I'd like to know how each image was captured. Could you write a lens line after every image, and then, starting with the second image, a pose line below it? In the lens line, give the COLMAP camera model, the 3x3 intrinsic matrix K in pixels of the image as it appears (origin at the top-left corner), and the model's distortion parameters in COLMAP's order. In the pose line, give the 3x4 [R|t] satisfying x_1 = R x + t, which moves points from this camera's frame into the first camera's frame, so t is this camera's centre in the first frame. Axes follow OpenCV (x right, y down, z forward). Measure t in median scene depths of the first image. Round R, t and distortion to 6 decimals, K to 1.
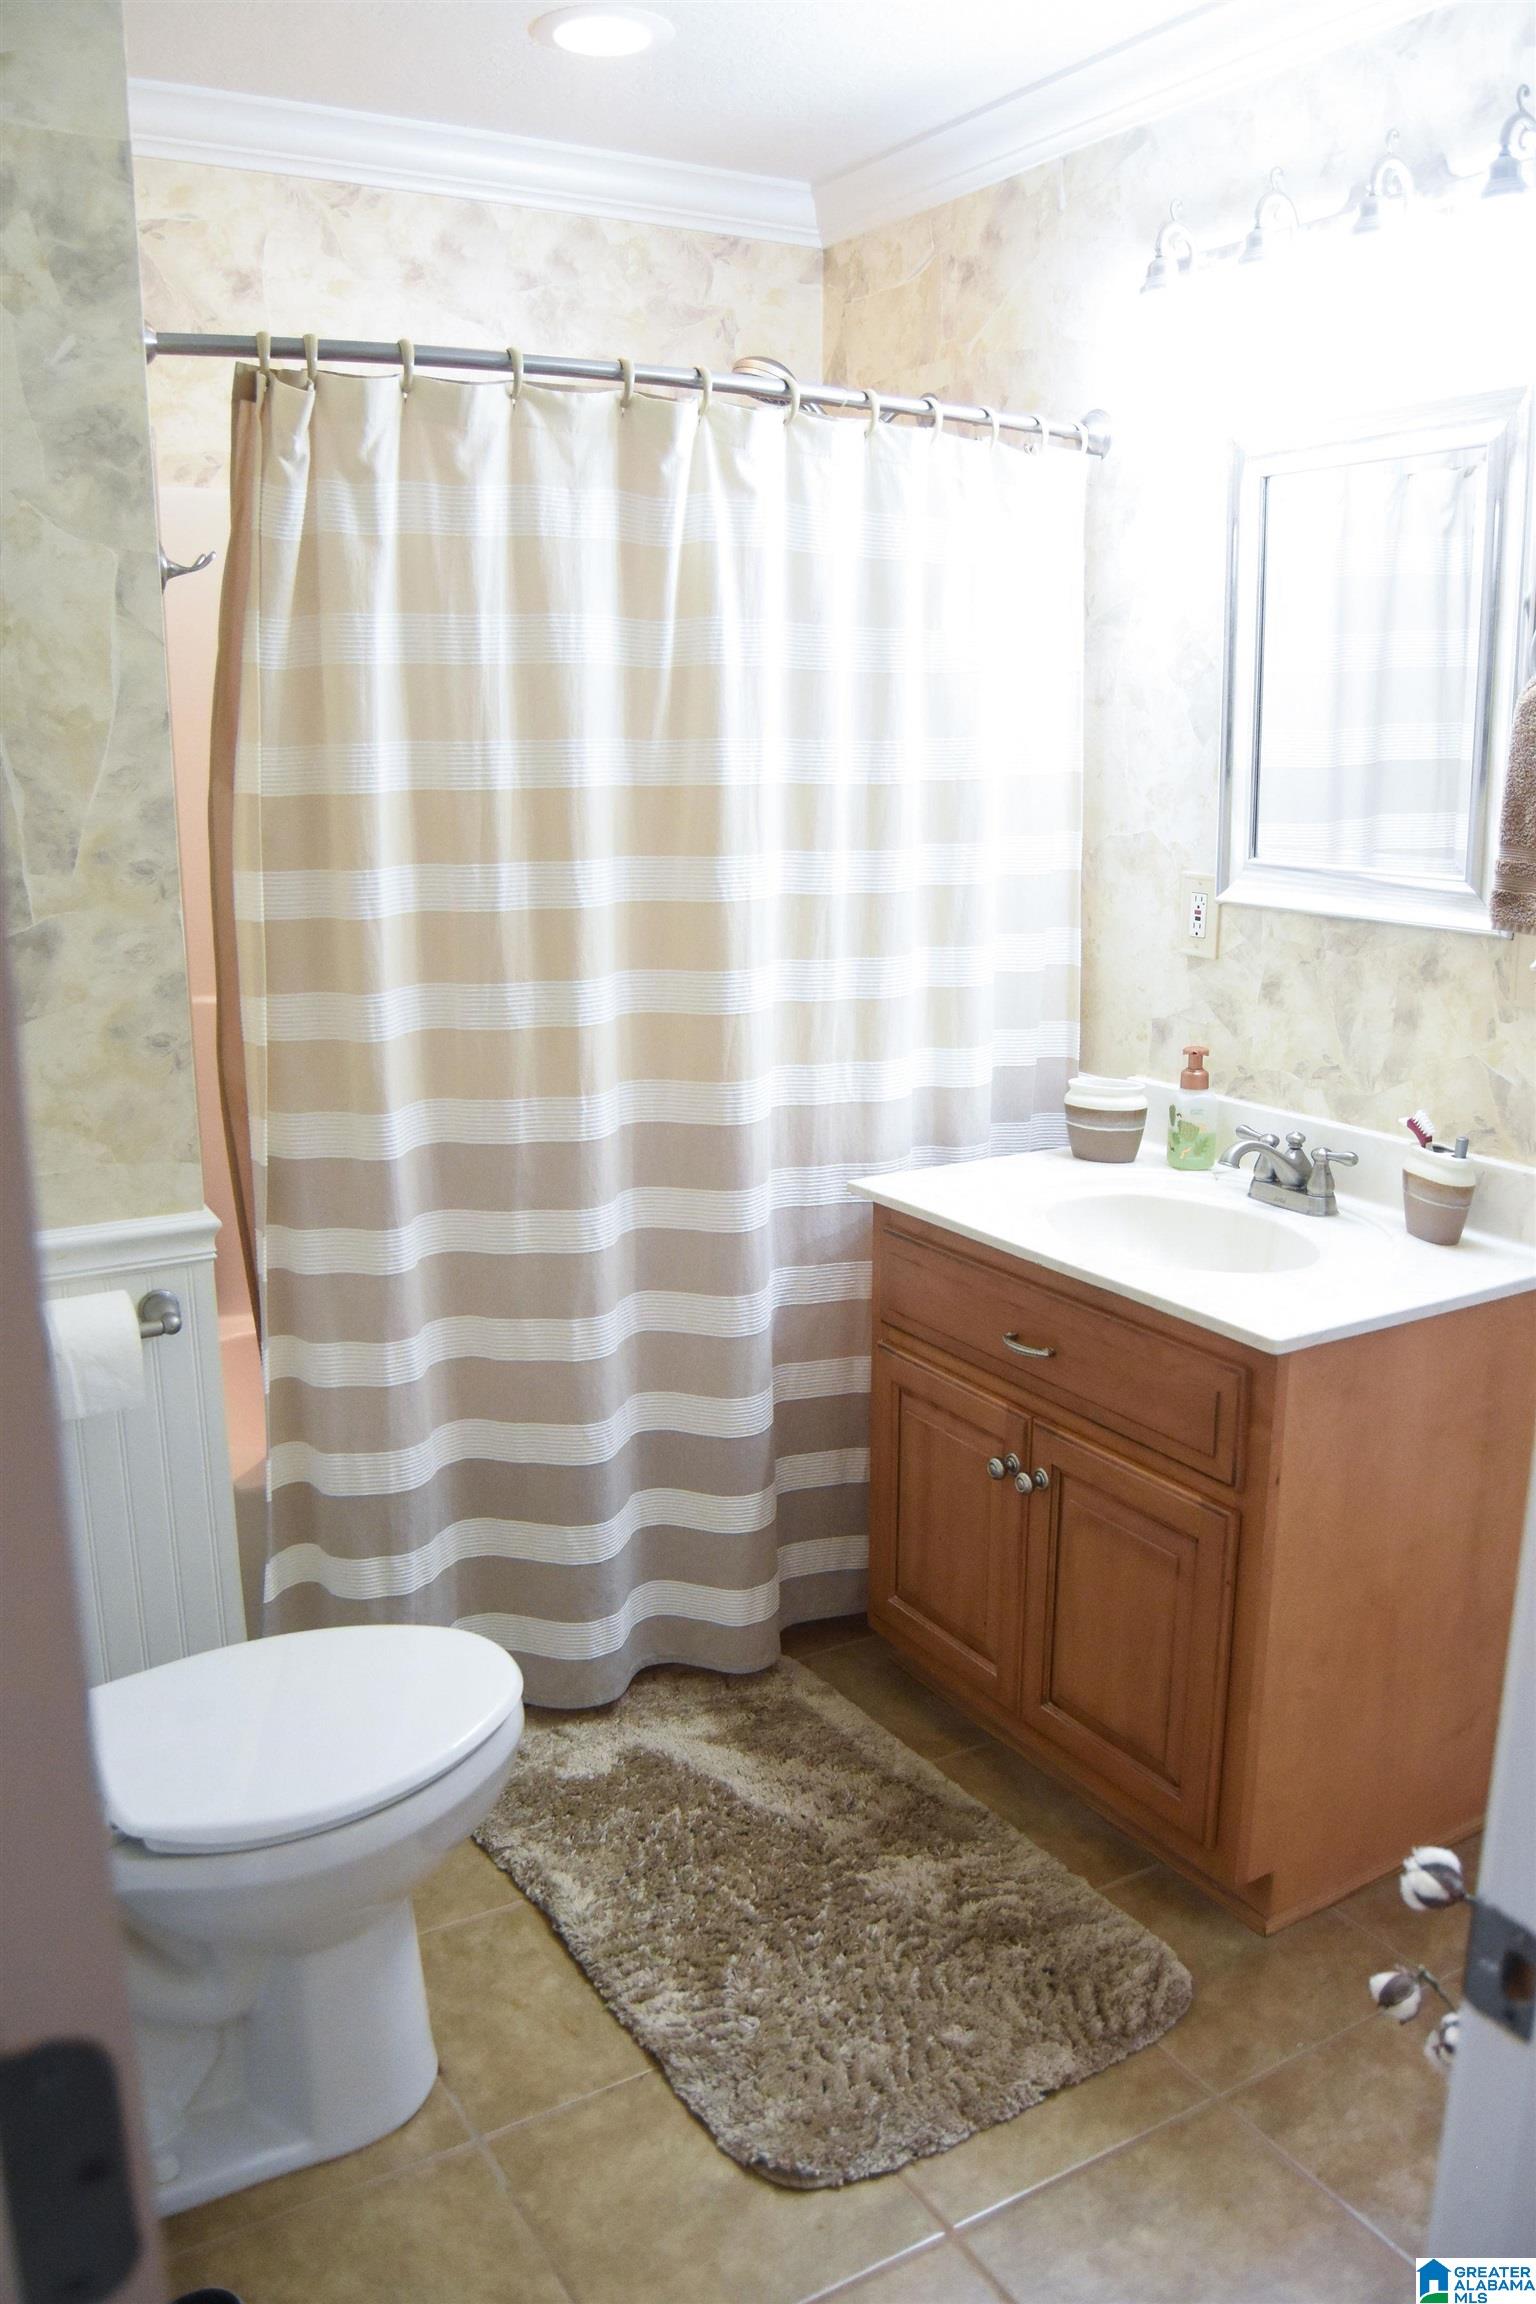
lens RADIAL K [[1869.0, 0, 768.0], [0, 1869.0, 1152.0], [0, 0, 1]] dist [-0.095814, 0.044557]
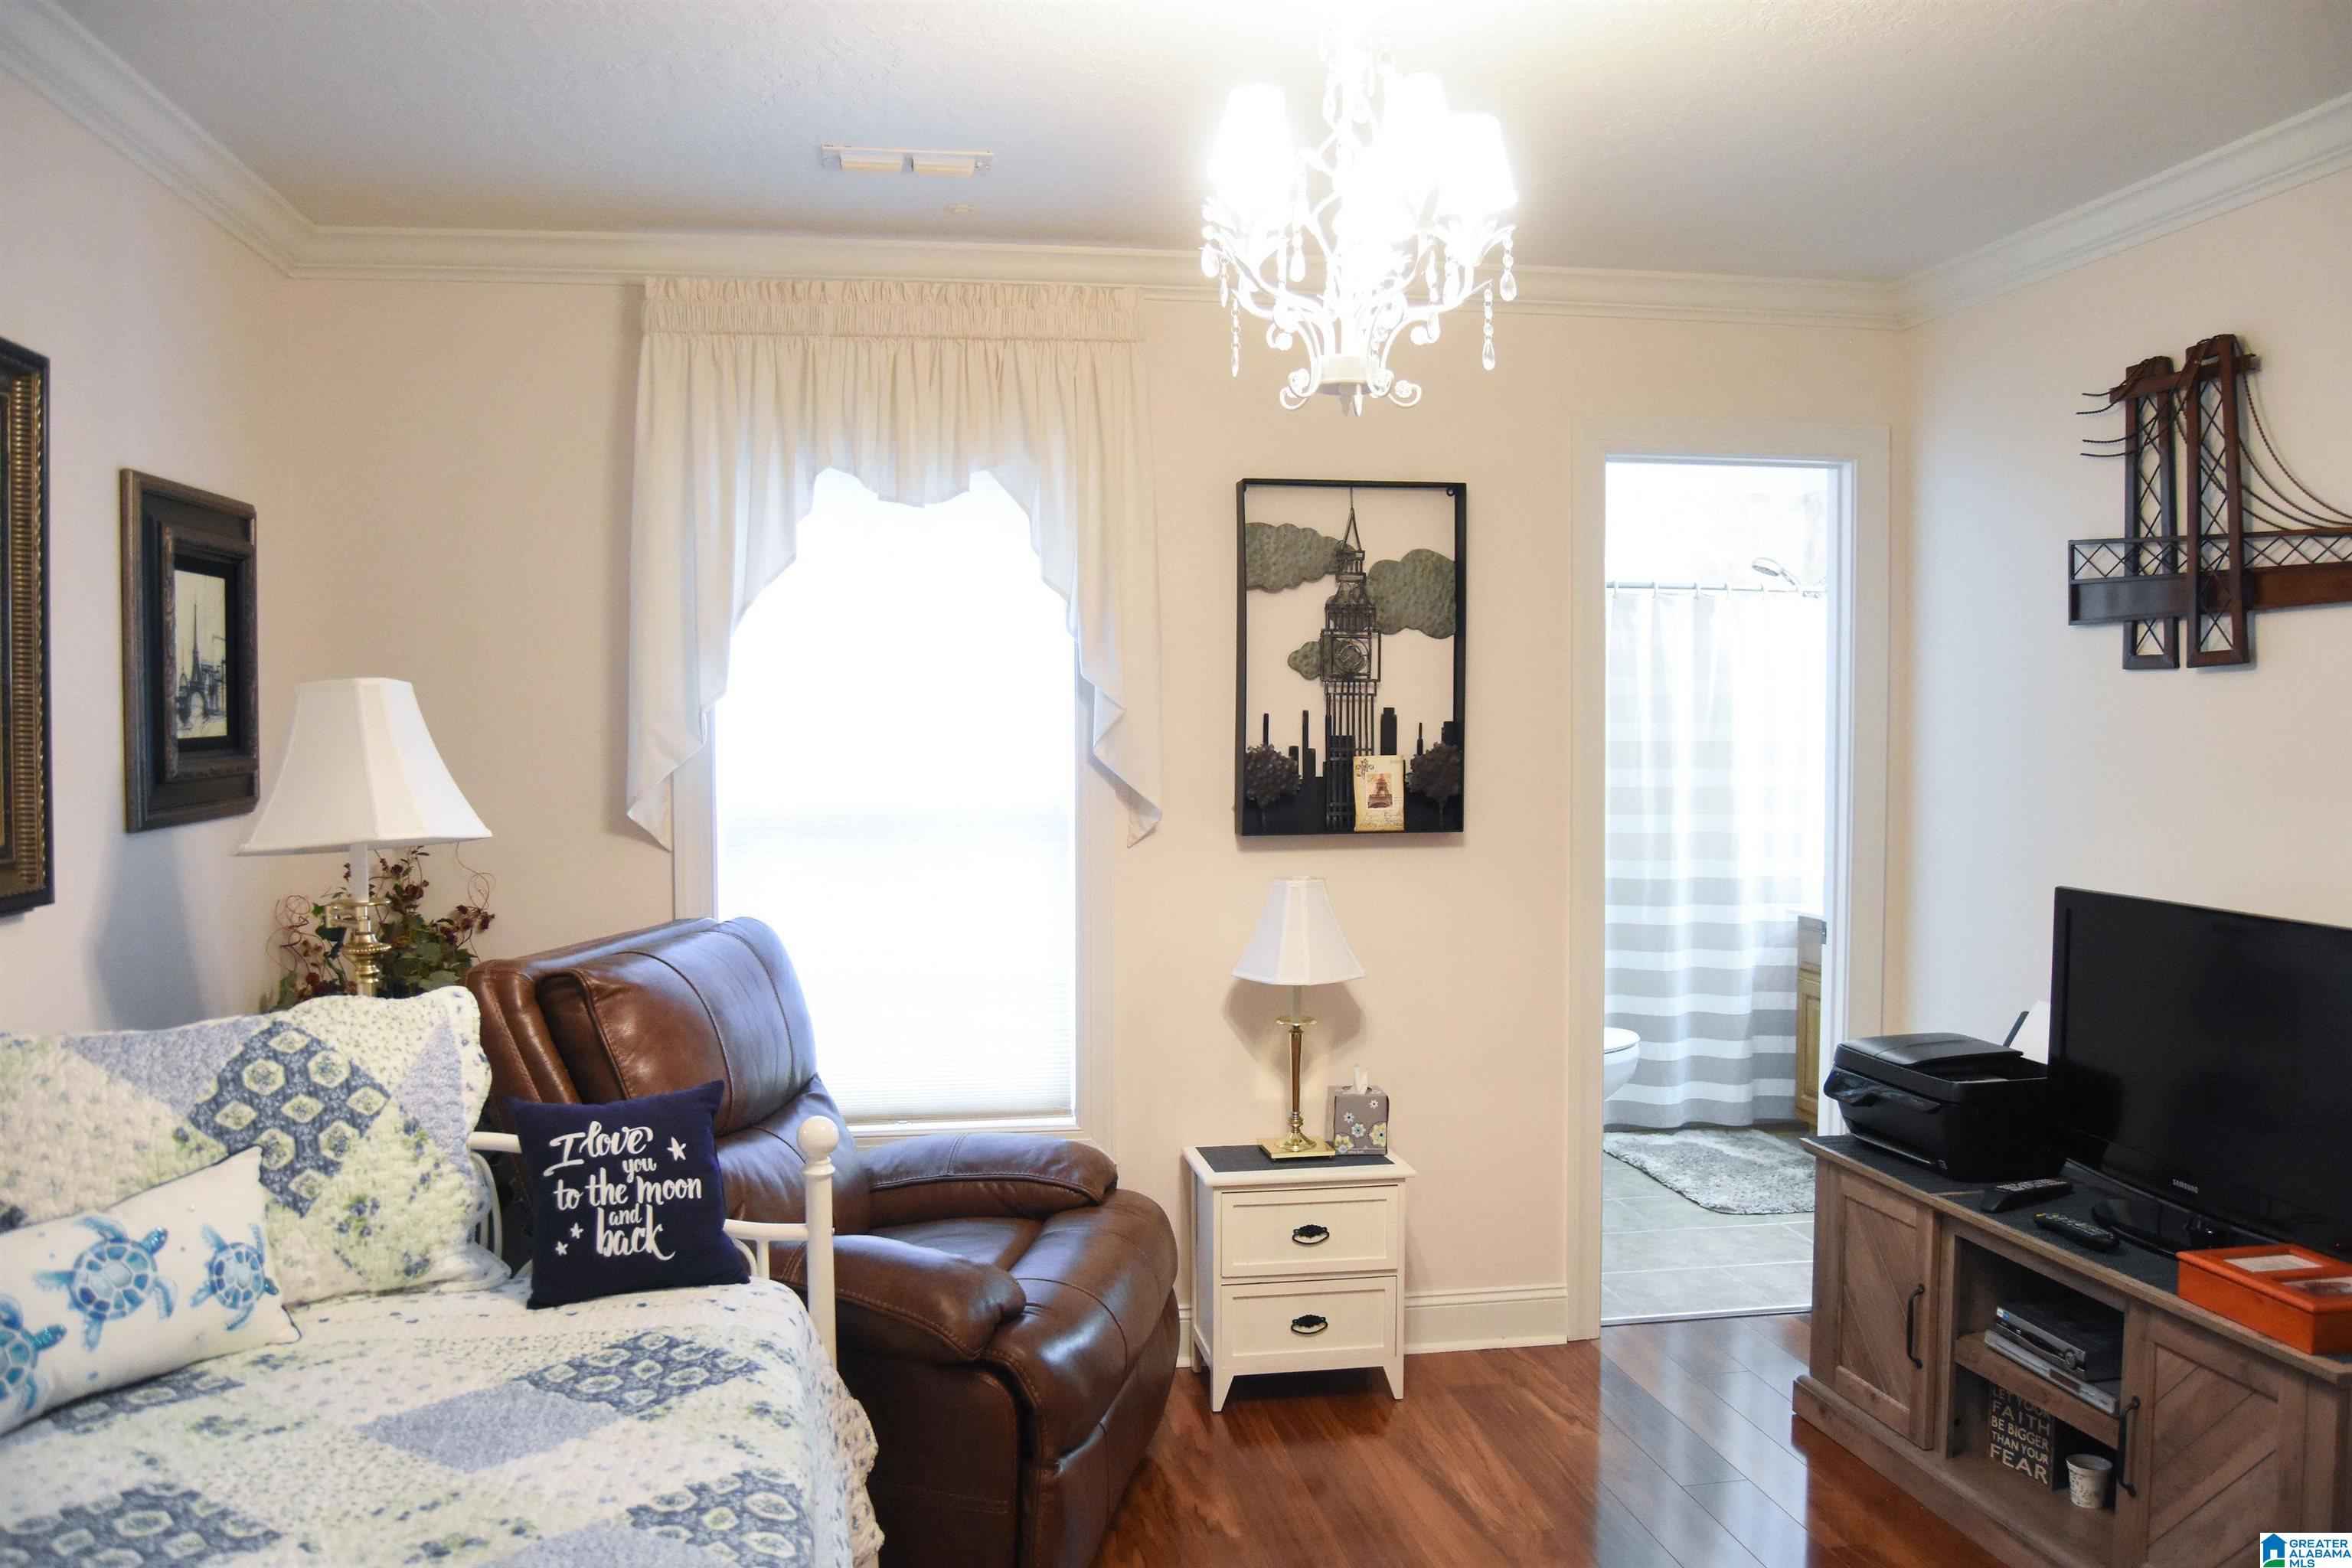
lens RADIAL K [[1872.2, 0, 1176.0], [0, 1872.2, 784.0], [0, 0, 1]] dist [-0.097270, 0.040138]
pose [[0.928744, 0.015384, -0.370403, 0.199888], [-0.084325, 0.981715, -0.170662, 0.340181], [0.361005, 0.189735, 0.913059, -1.500850]]
